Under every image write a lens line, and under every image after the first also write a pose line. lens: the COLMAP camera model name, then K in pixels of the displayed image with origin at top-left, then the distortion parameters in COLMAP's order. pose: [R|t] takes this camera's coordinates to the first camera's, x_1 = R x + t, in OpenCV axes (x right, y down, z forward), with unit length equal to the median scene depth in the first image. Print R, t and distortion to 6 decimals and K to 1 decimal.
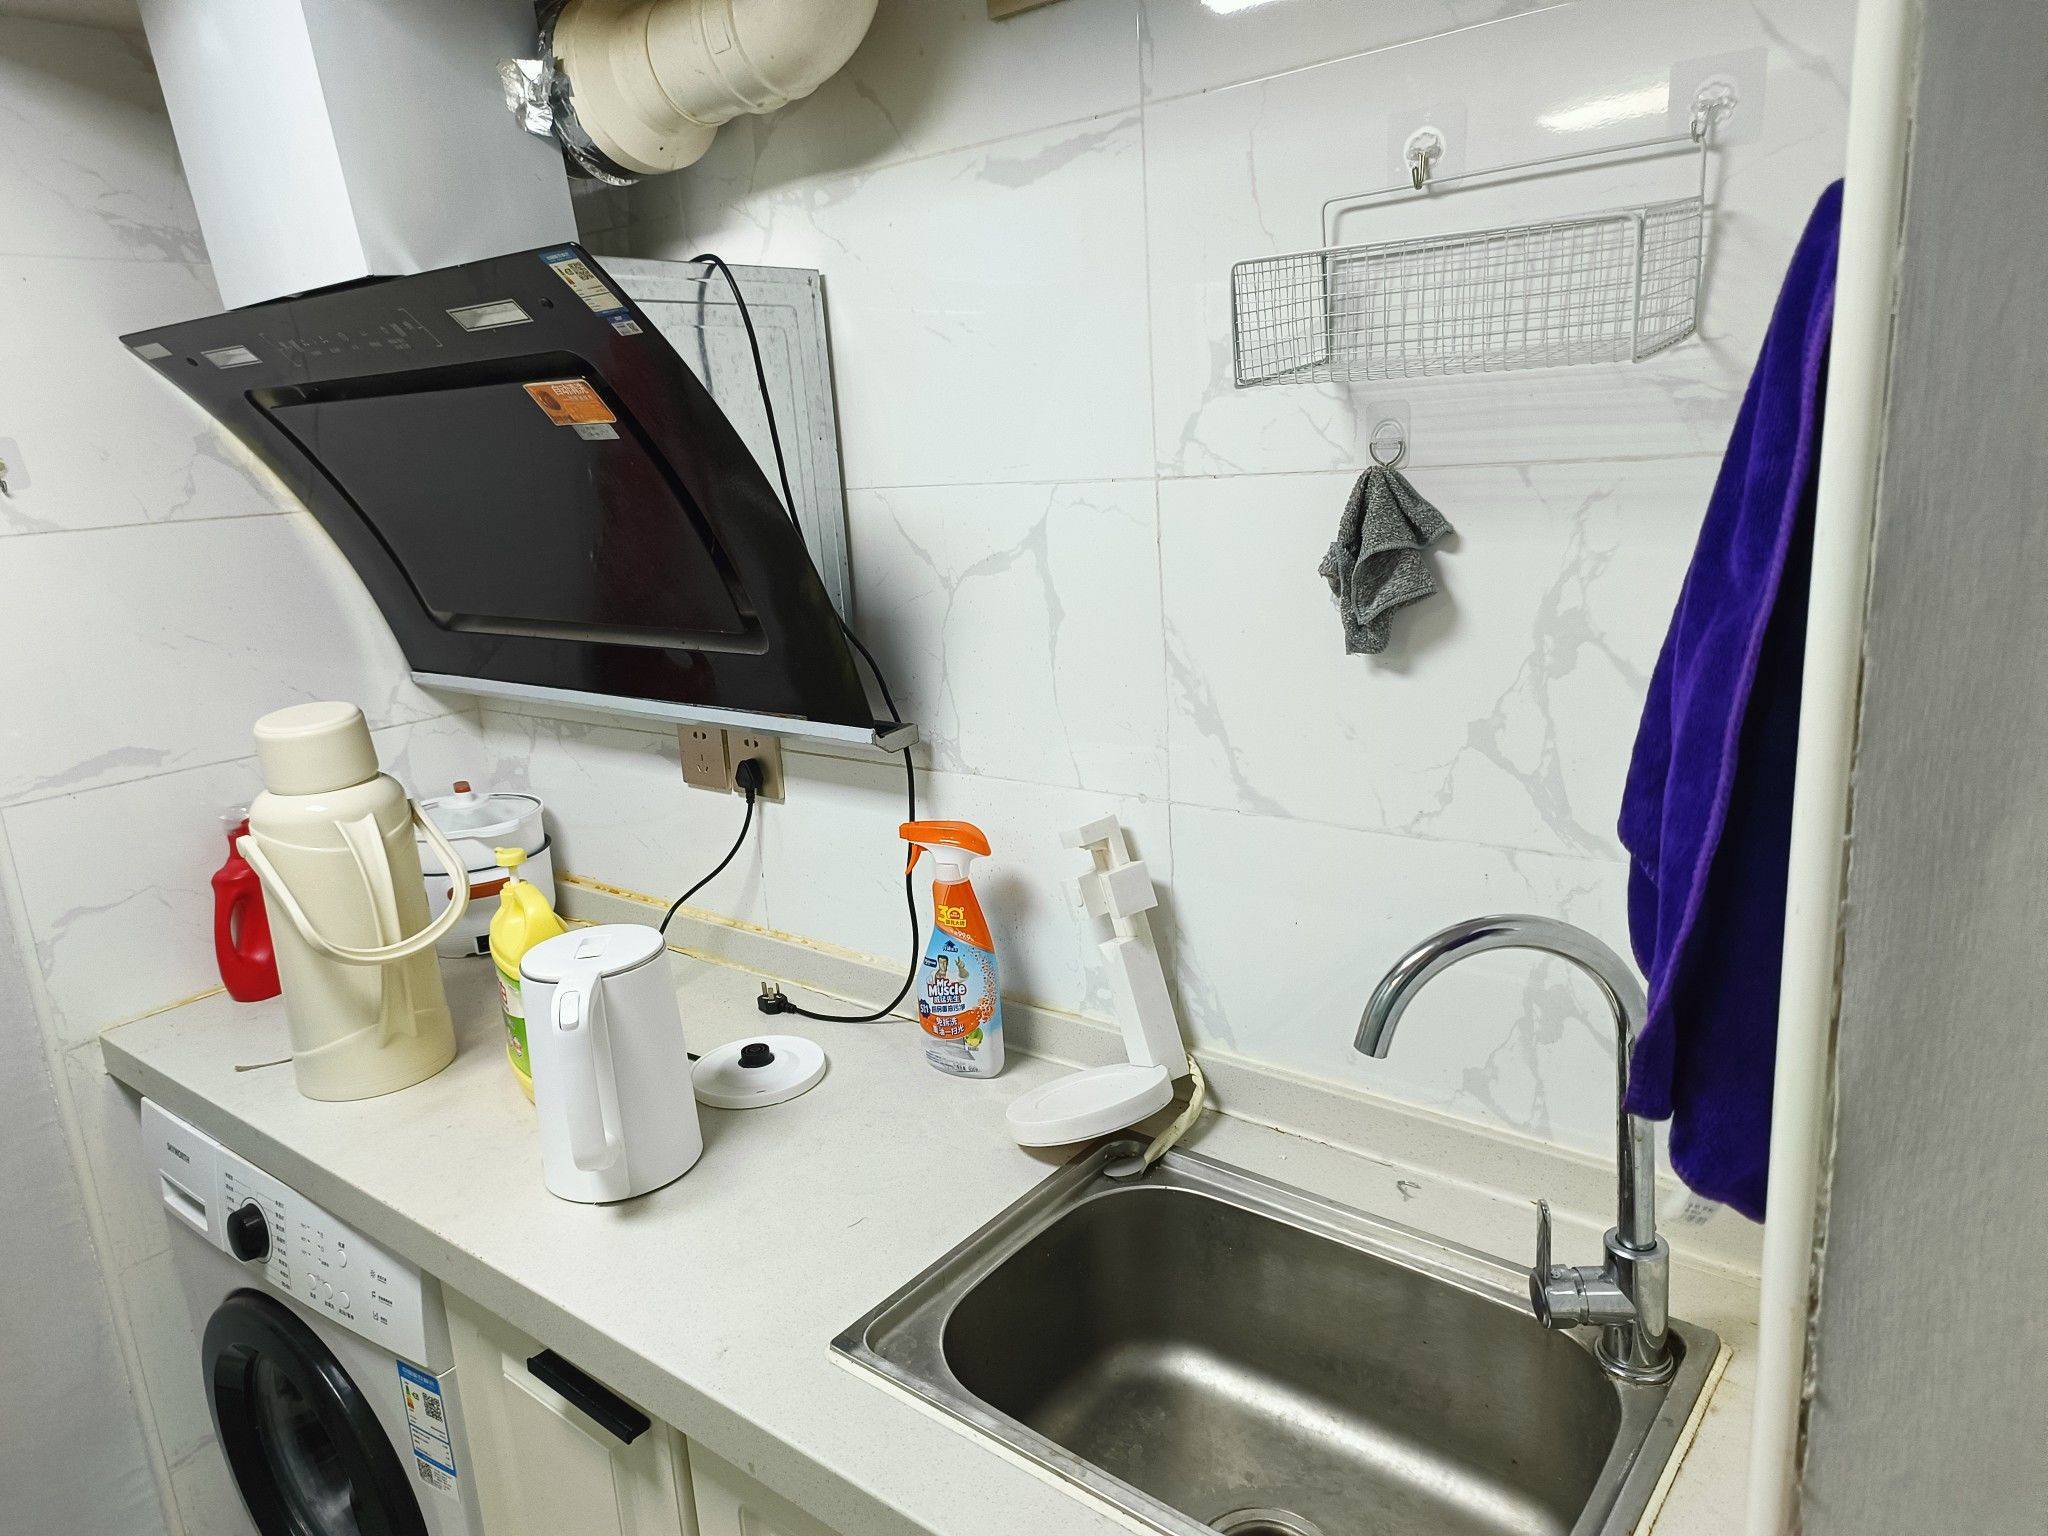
lens RADIAL K [[1366.6, 0, 1025.6], [0, 1366.6, 768.3], [0, 0, 1]] dist [0.025354, 0.001047]
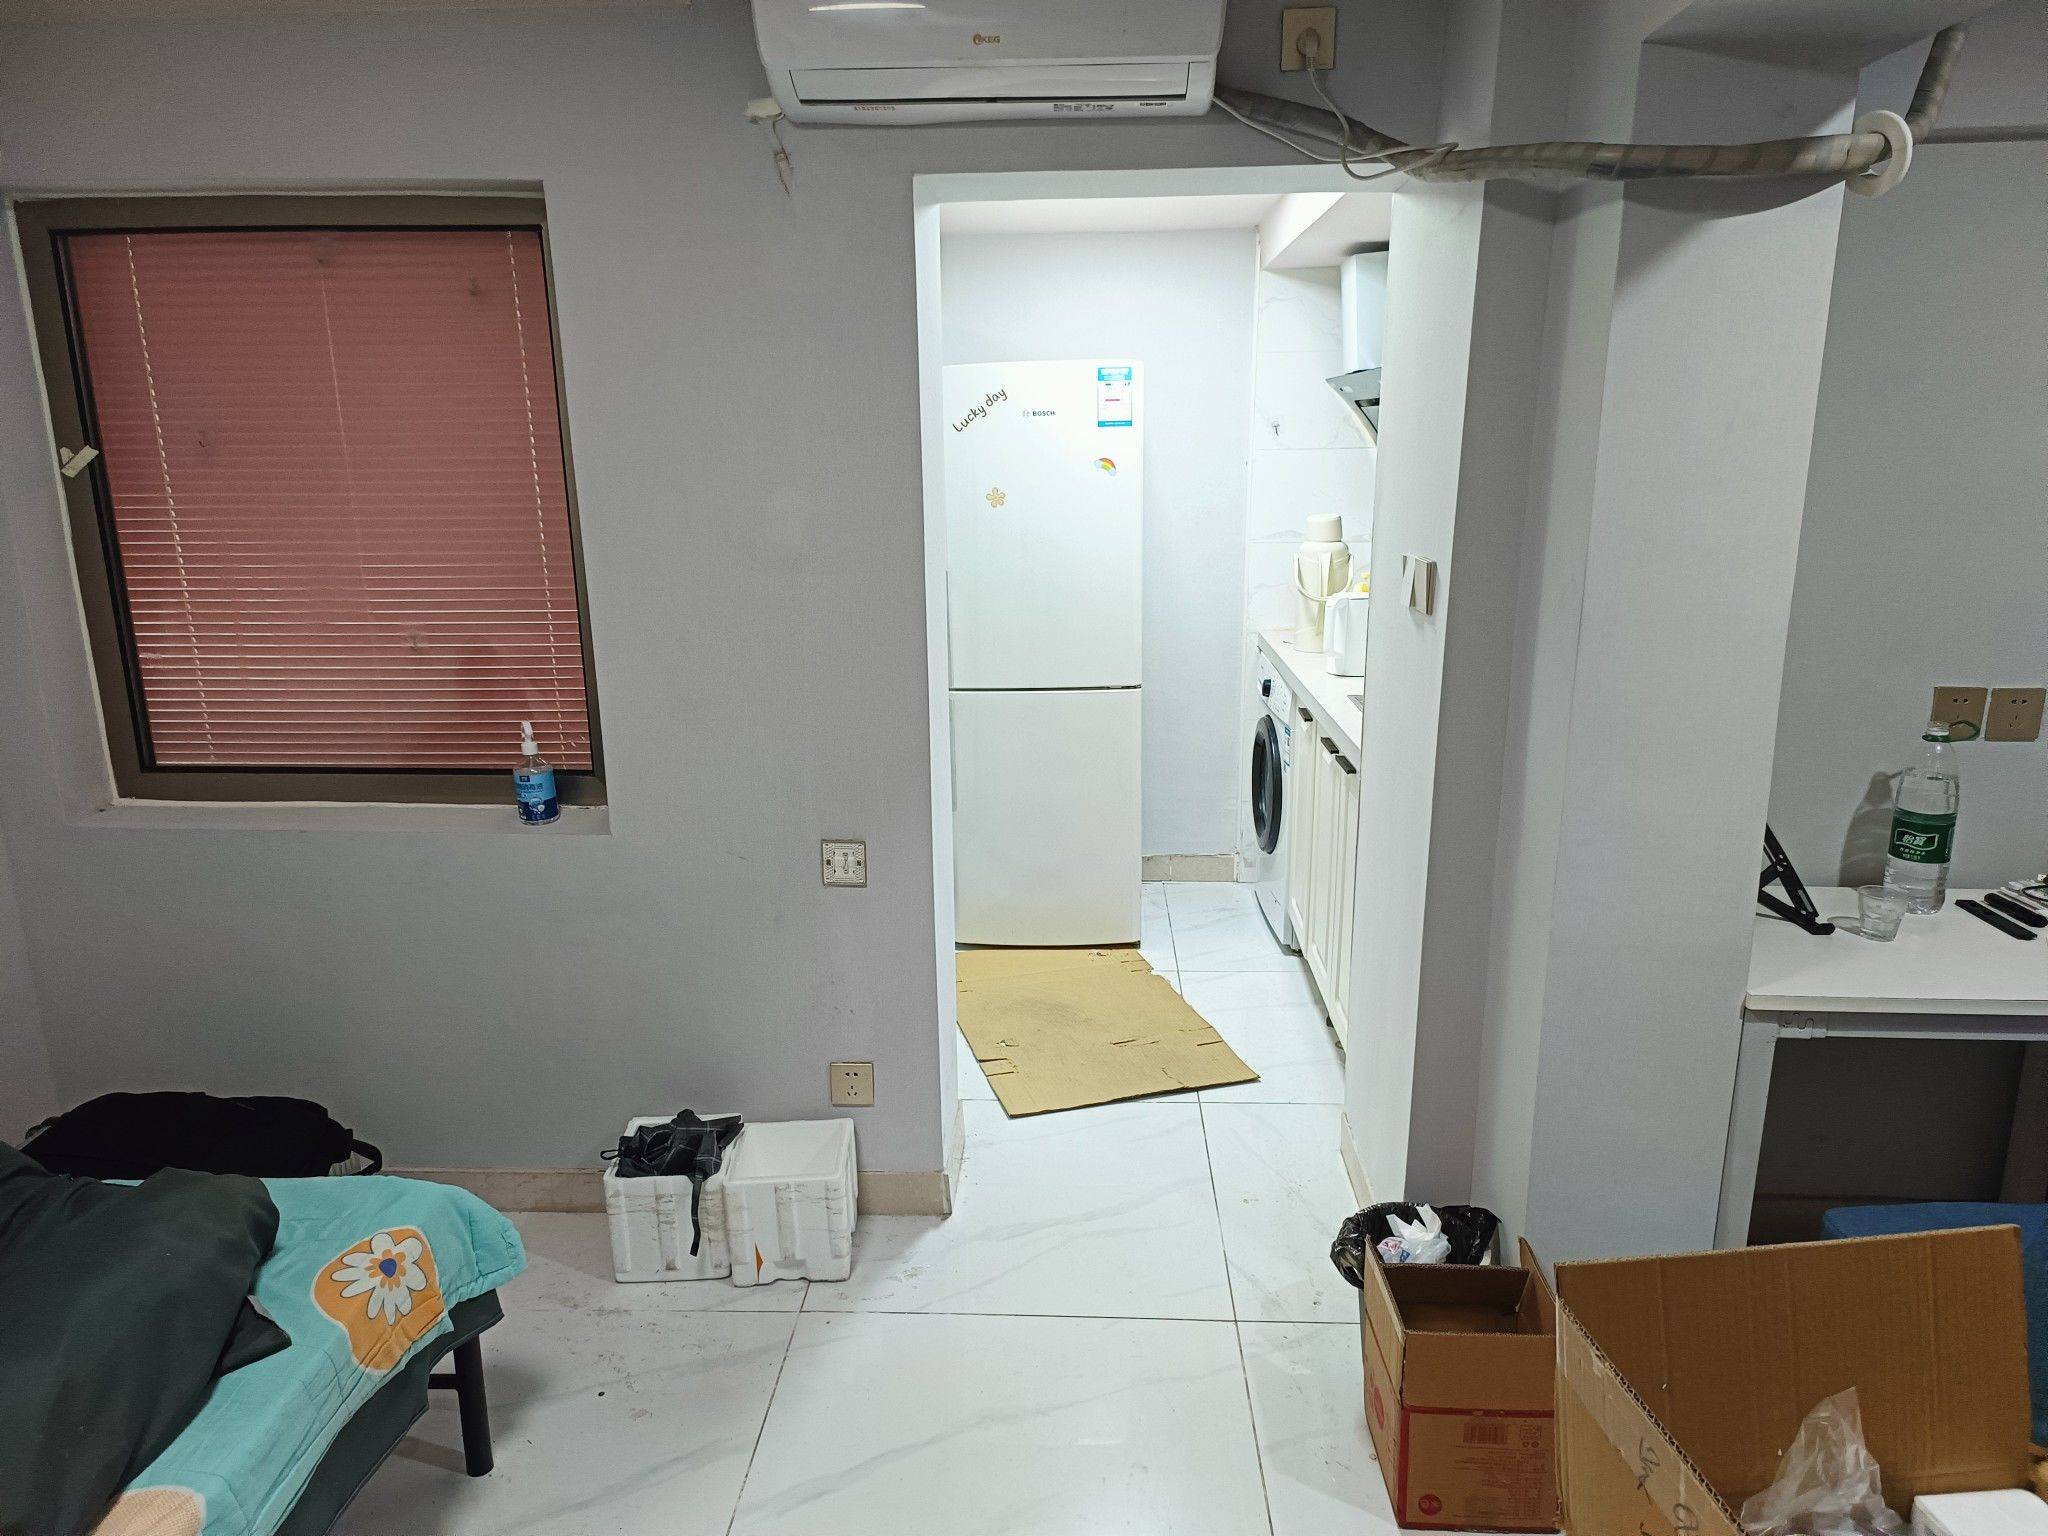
lens RADIAL K [[1366.6, 0, 1025.9], [0, 1366.6, 774.9], [0, 0, 1]] dist [0.025354, 0.001047]
pose [[0.582621, 0.245753, -0.774699, 1.464238], [-0.222599, 0.964992, 0.138711, 0.225210], [0.781667, 0.091631, 0.616928, -1.203962]]
